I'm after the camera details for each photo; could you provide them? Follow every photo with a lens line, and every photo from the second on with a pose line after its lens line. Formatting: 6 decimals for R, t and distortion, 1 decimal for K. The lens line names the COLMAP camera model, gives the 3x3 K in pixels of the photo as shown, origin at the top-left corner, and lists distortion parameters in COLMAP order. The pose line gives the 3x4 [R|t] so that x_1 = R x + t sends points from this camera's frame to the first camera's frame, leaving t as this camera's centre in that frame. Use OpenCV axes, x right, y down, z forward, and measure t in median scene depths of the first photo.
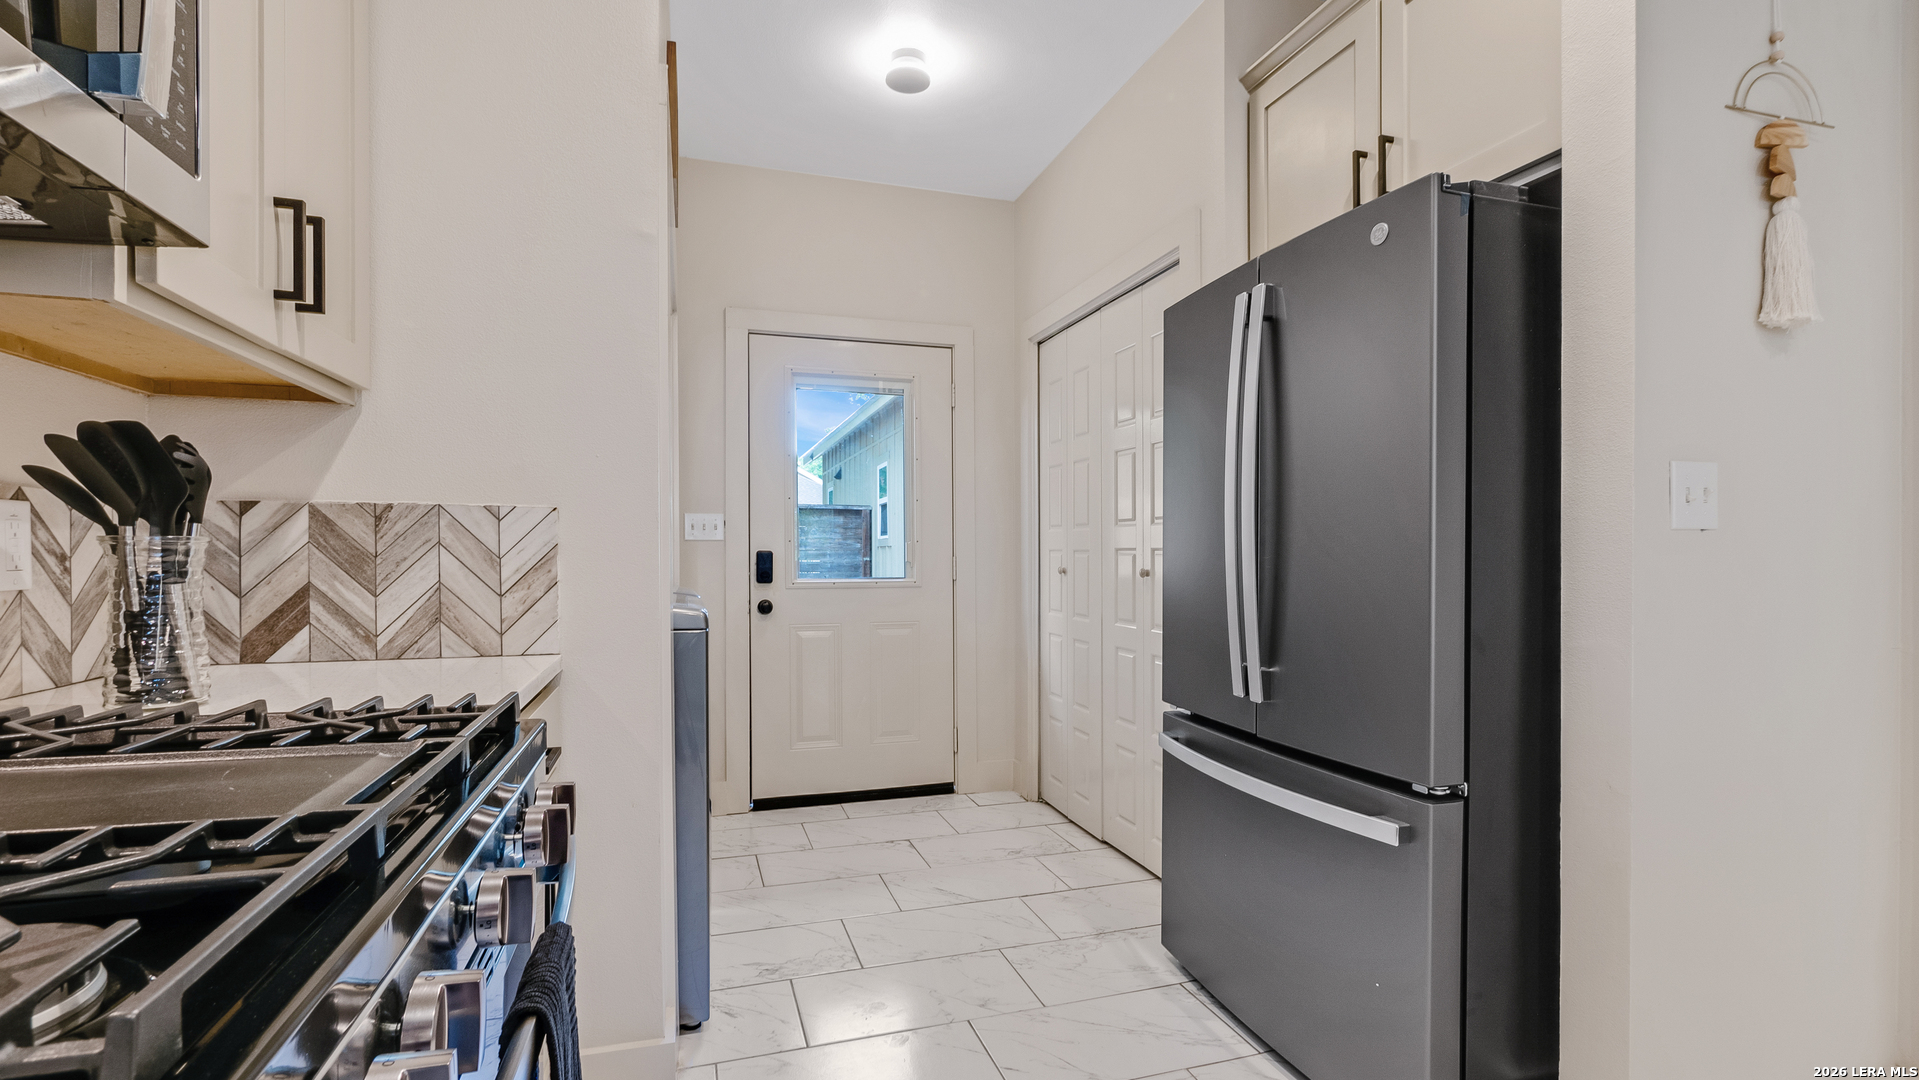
lens RADIAL K [[848.2, 0, 925.7], [0, 848.2, 560.6], [0, 0, 1]] dist [-0.001544, -0.000028]
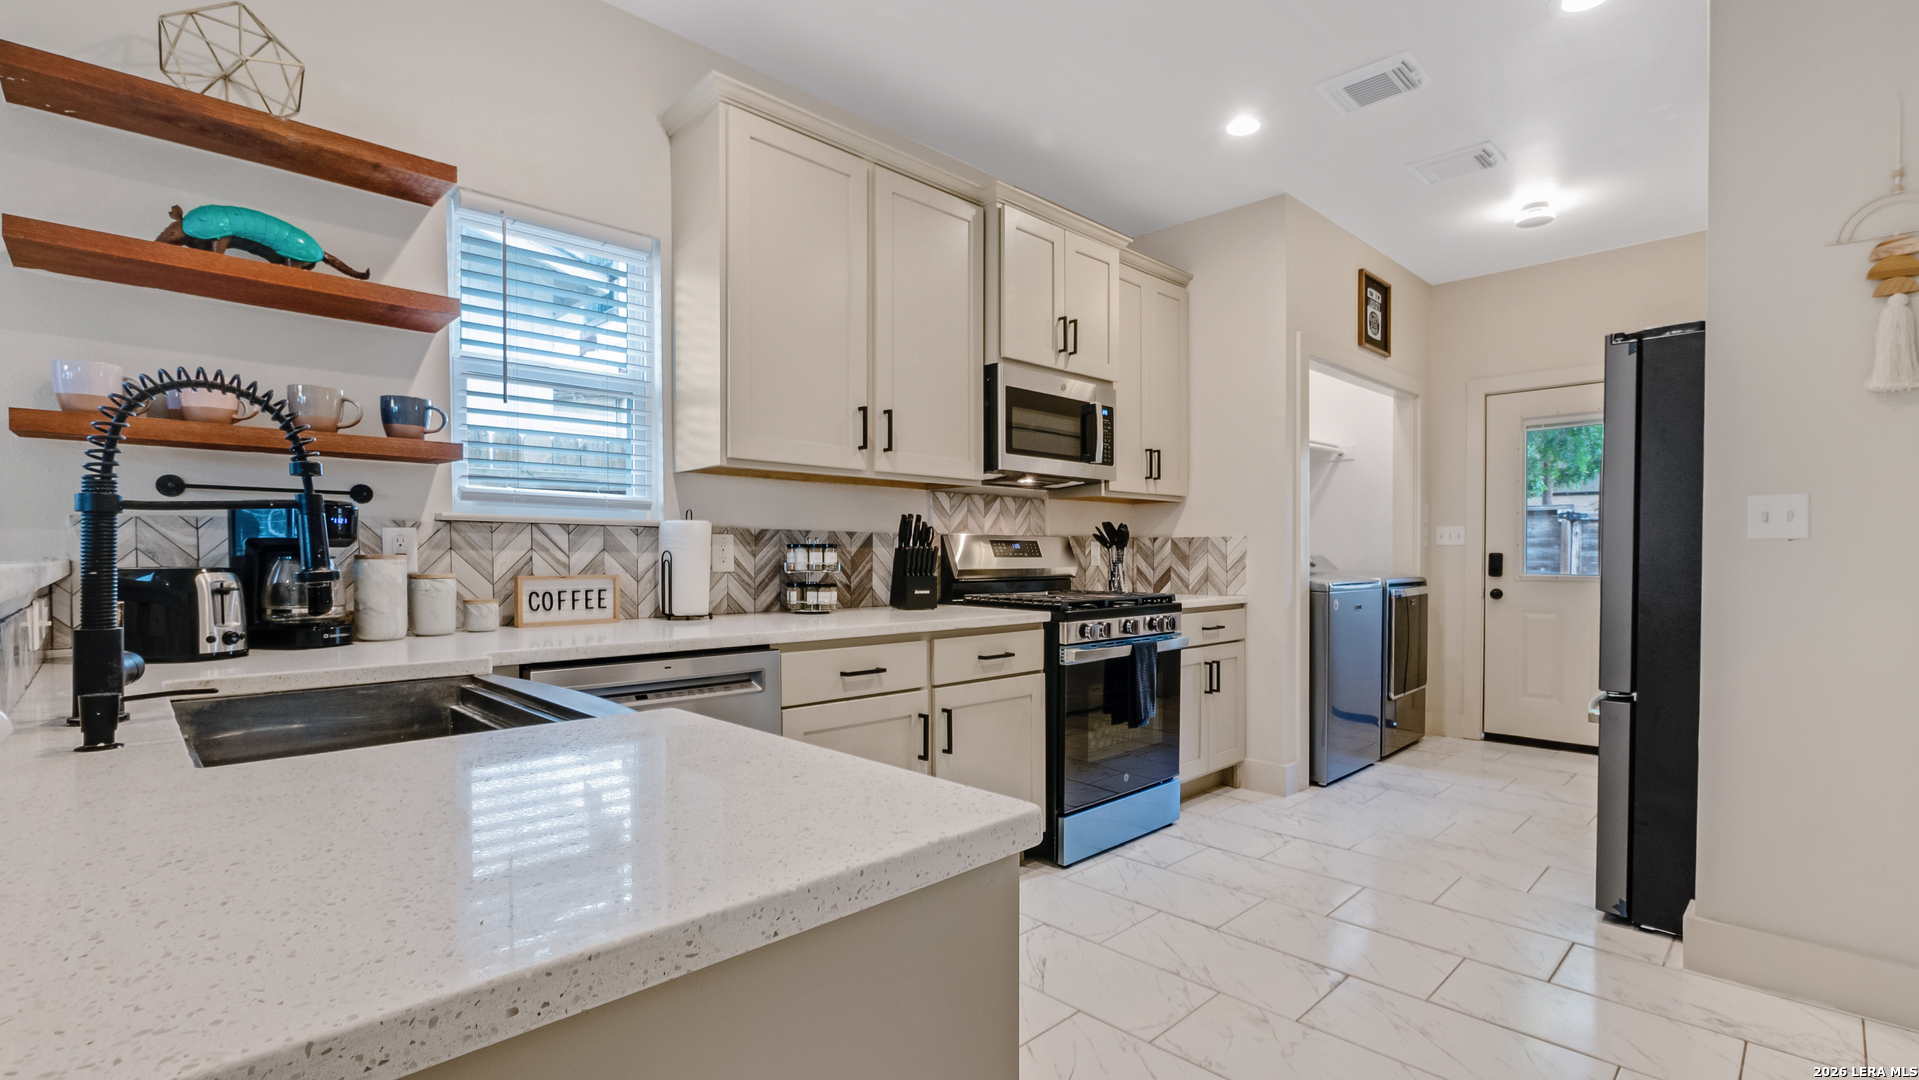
lens RADIAL K [[858.6, 0, 979.5], [0, 858.6, 571.8], [0, 0, 1]] dist [-0.000656, 0.000618]
pose [[0.477360, 0.015367, -0.878573, 1.481187], [-0.005182, 0.999879, 0.014672, 0.007781], [0.878692, -0.002451, 0.477382, -0.930926]]
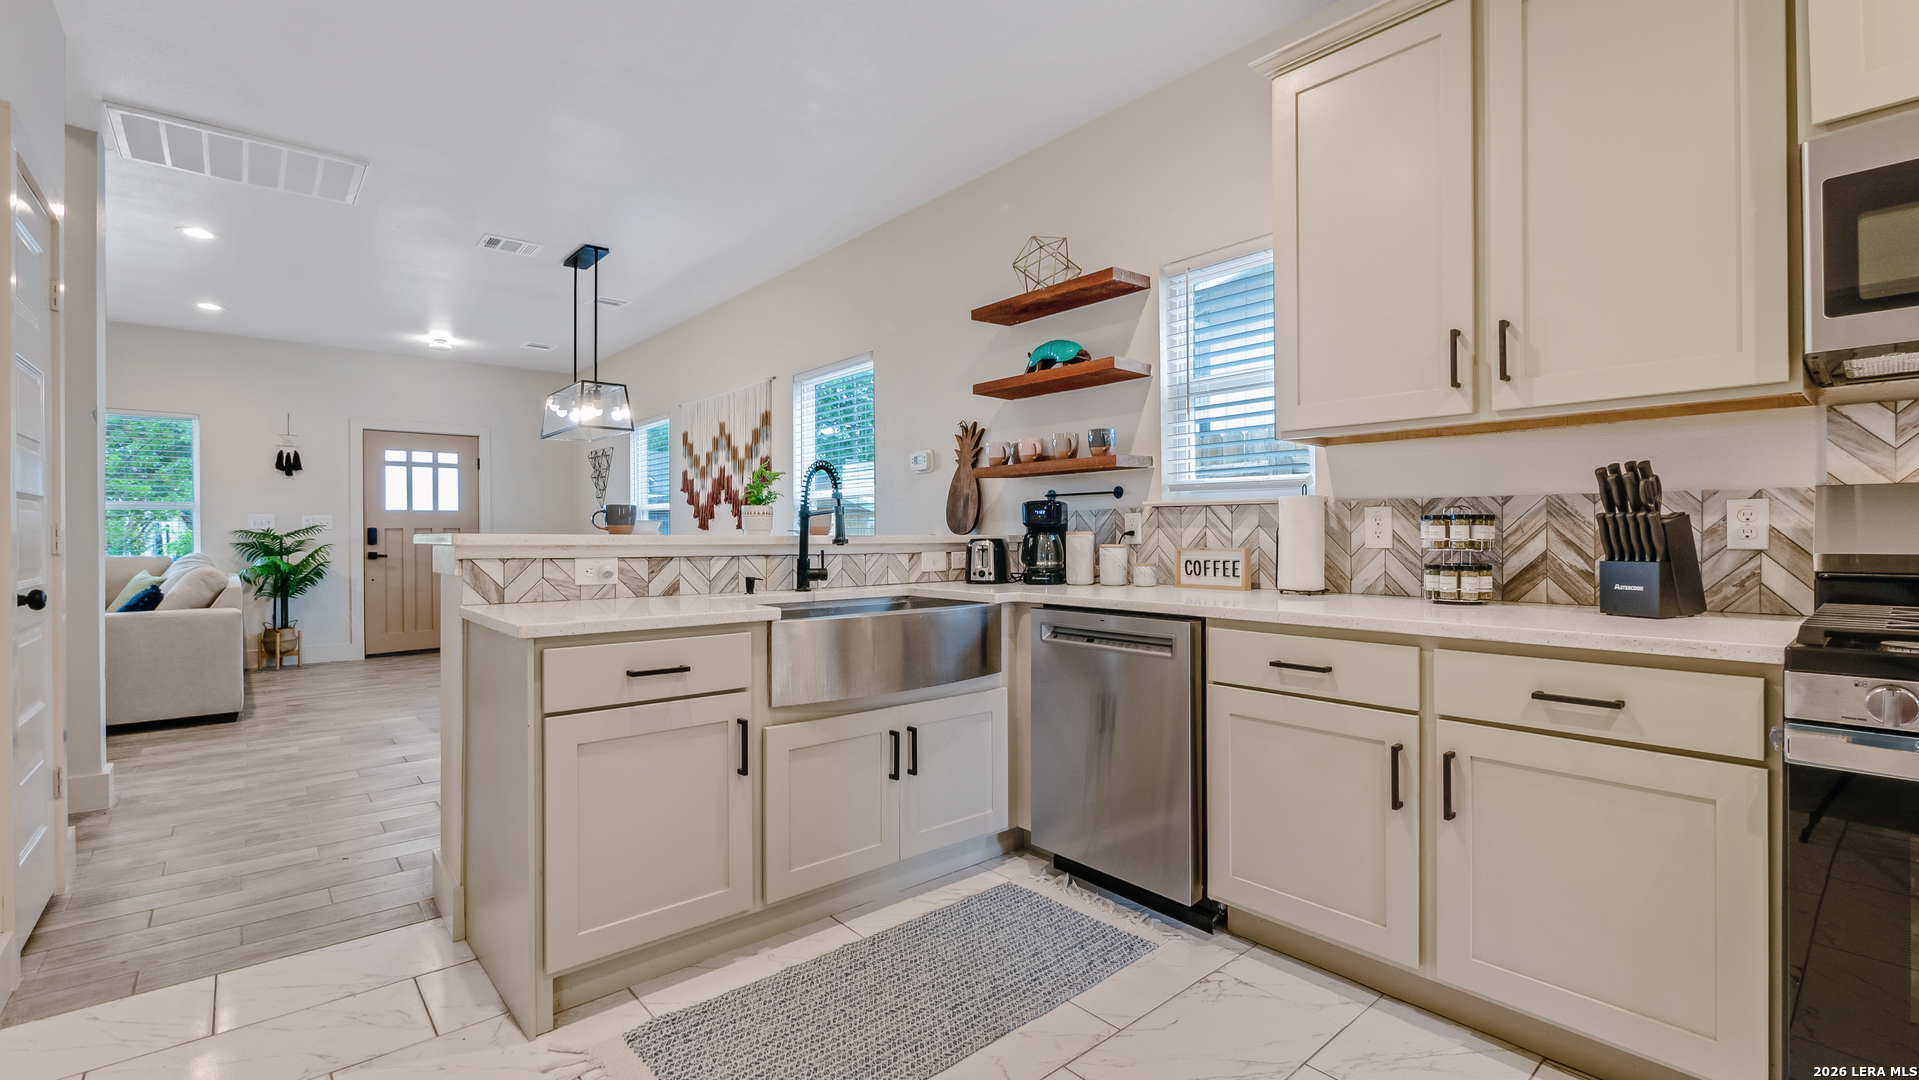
lens RADIAL K [[834.8, 0, 959.5], [0, 834.8, 540.0], [0, 0, 1]] dist [-0.011485, -0.000151]
pose [[-0.907871, 0.007264, -0.419187, 1.010737], [0.001690, 0.999905, 0.013666, -0.002367], [0.419247, 0.011699, -0.907797, 0.635697]]
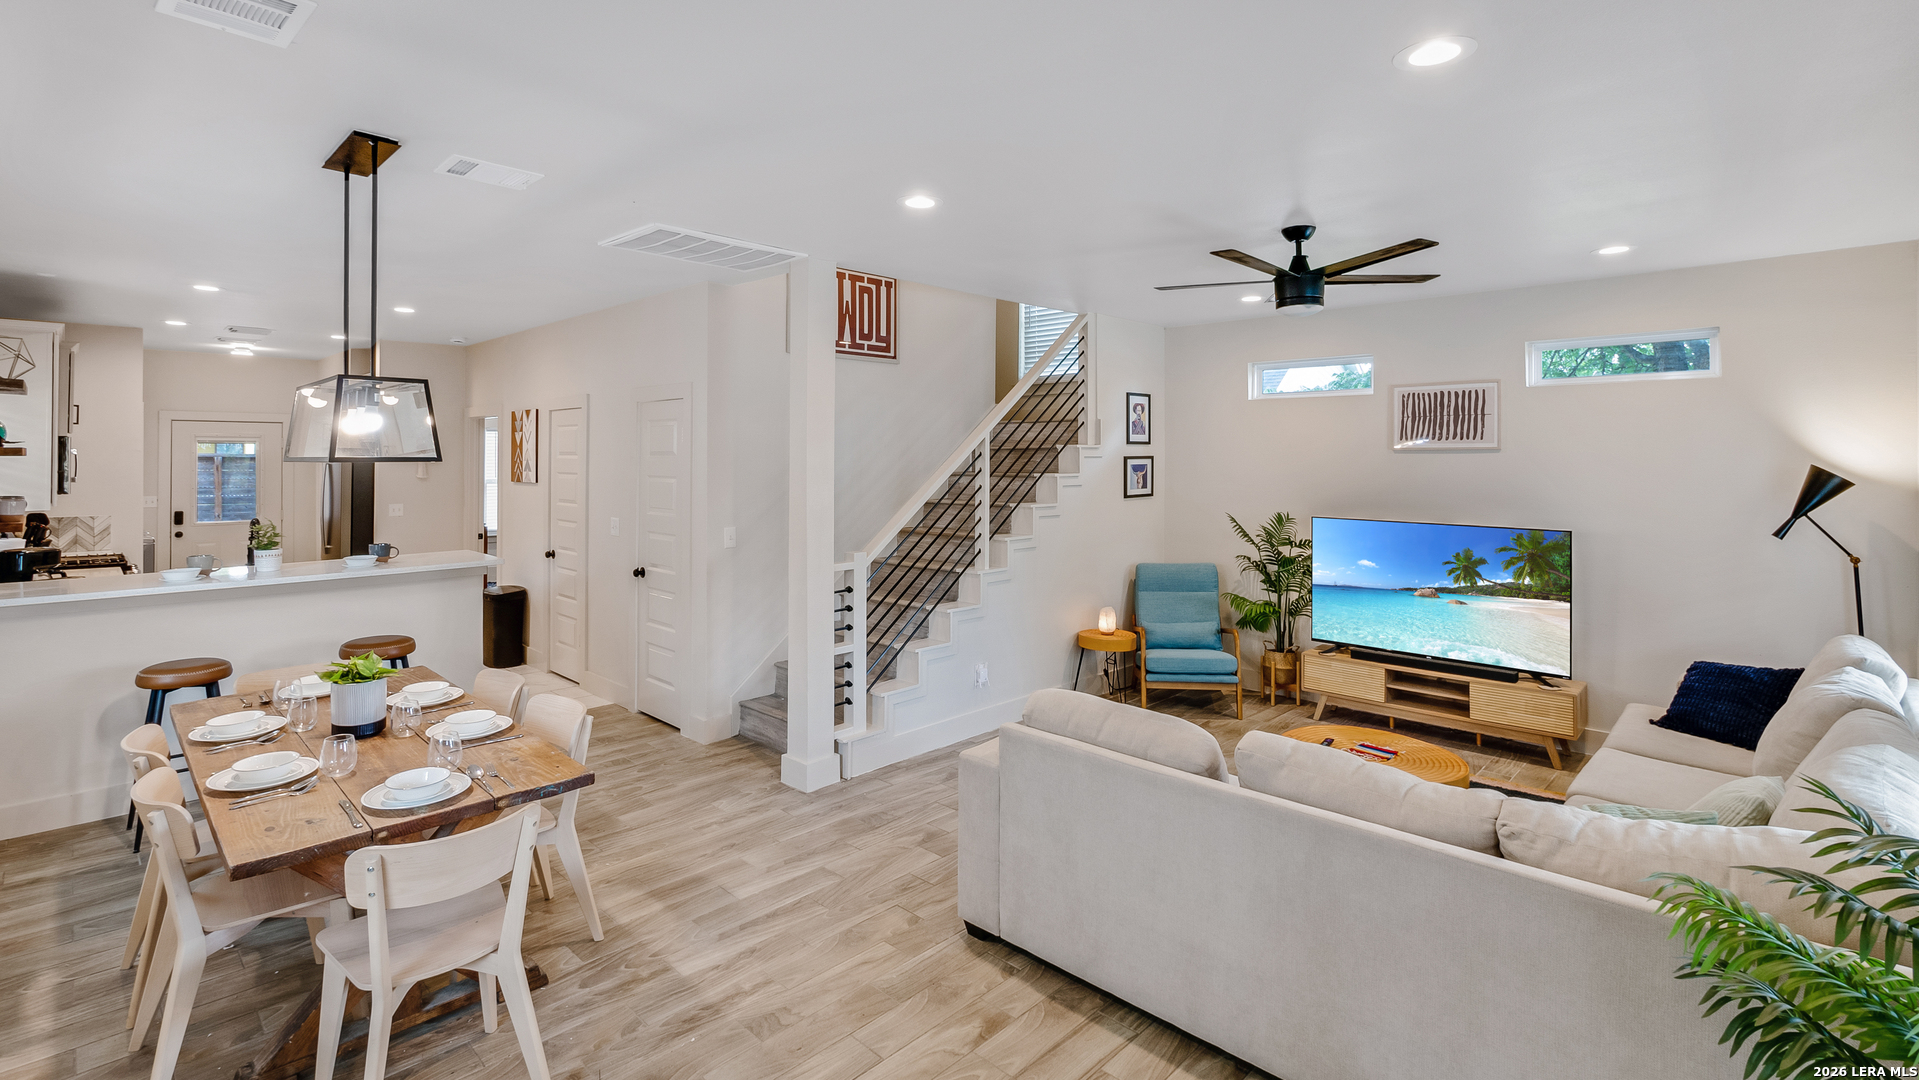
lens RADIAL K [[867.1, 0, 951.3], [0, 867.1, 457.1], [0, 0, 1]] dist [-0.001770, 0.000056]
pose [[0.868124, 0.004582, 0.496326, 1.159379], [-0.002258, 0.999983, -0.005282, -0.368864], [-0.496342, 0.003465, 0.868120, -5.226458]]
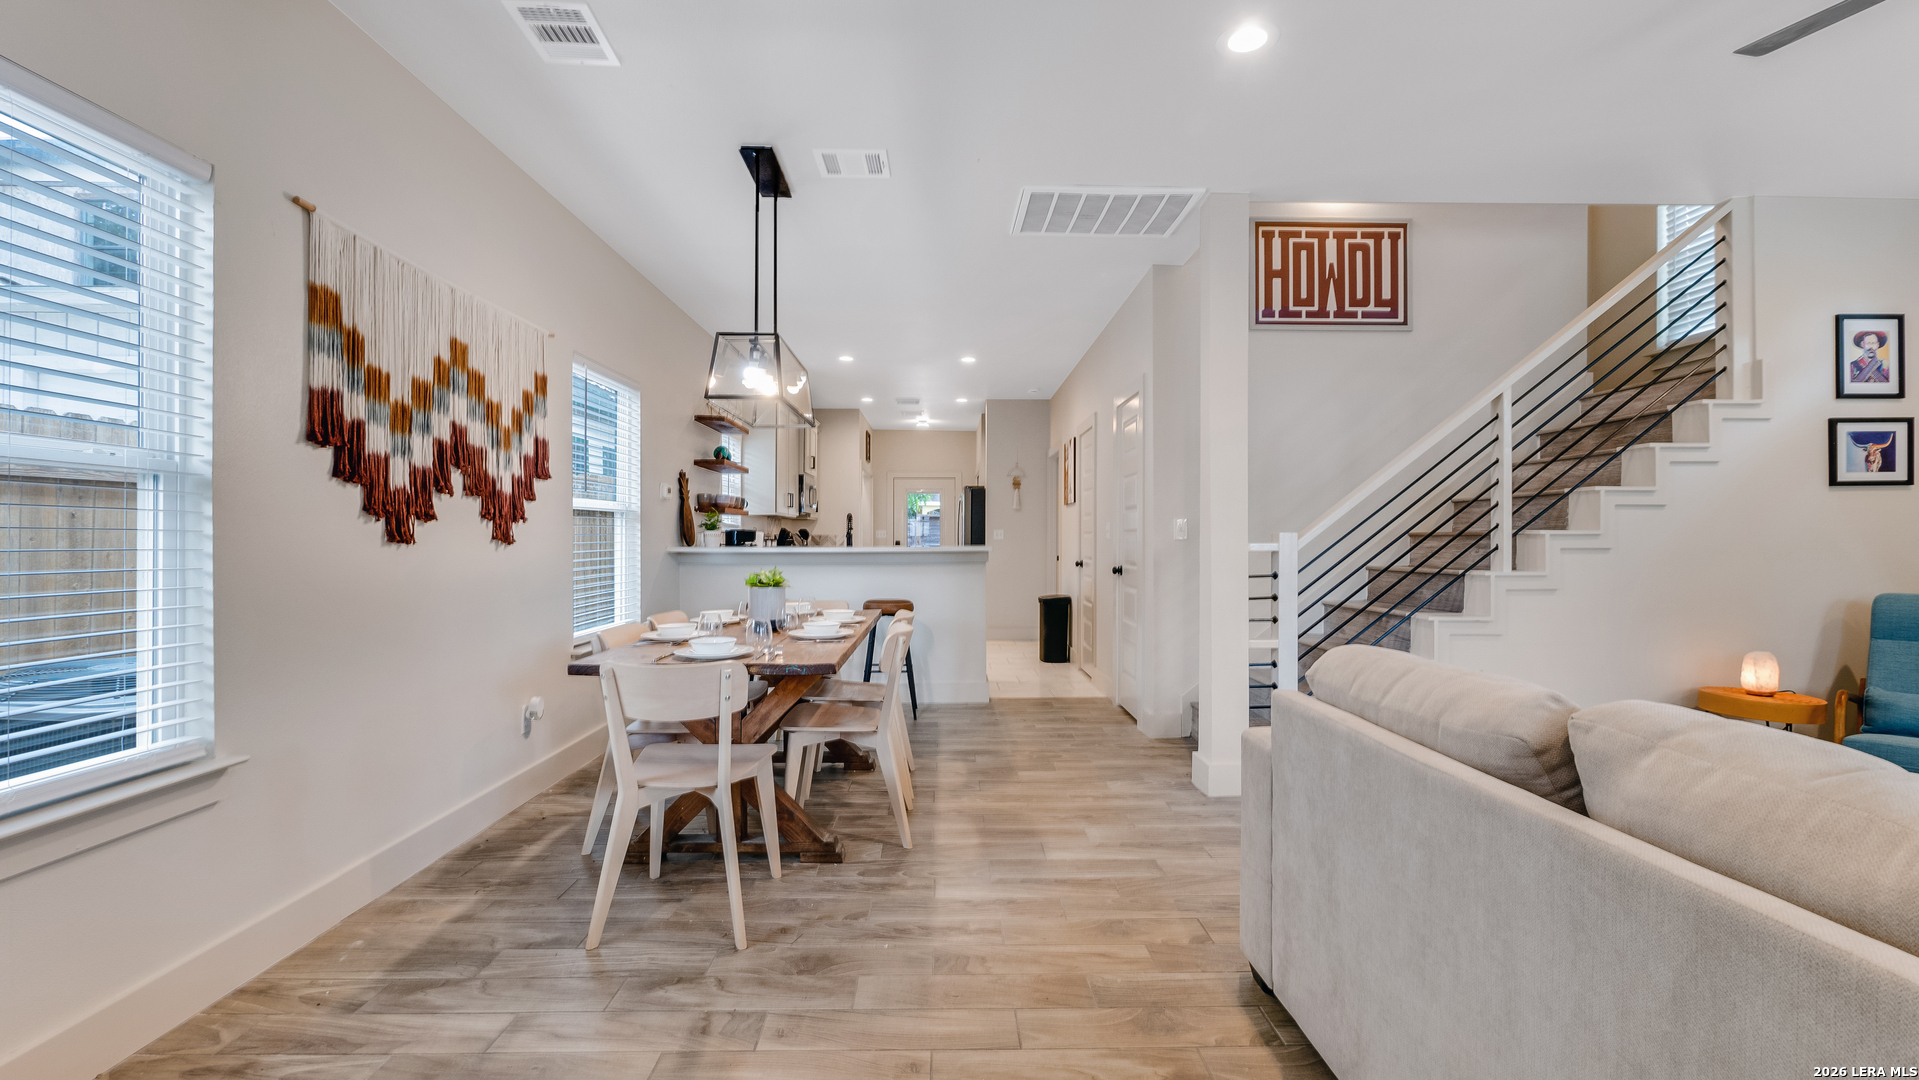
lens RADIAL K [[790.2, 0, 959.5], [0, 790.2, 540.0], [0, 0, 1]] dist [-0.008015, 0.000072]
pose [[0.967217, 0.001697, -0.253945, 2.077599], [-0.003039, 0.999983, -0.004892, 0.000216], [0.253933, 0.005503, 0.967206, -4.913117]]
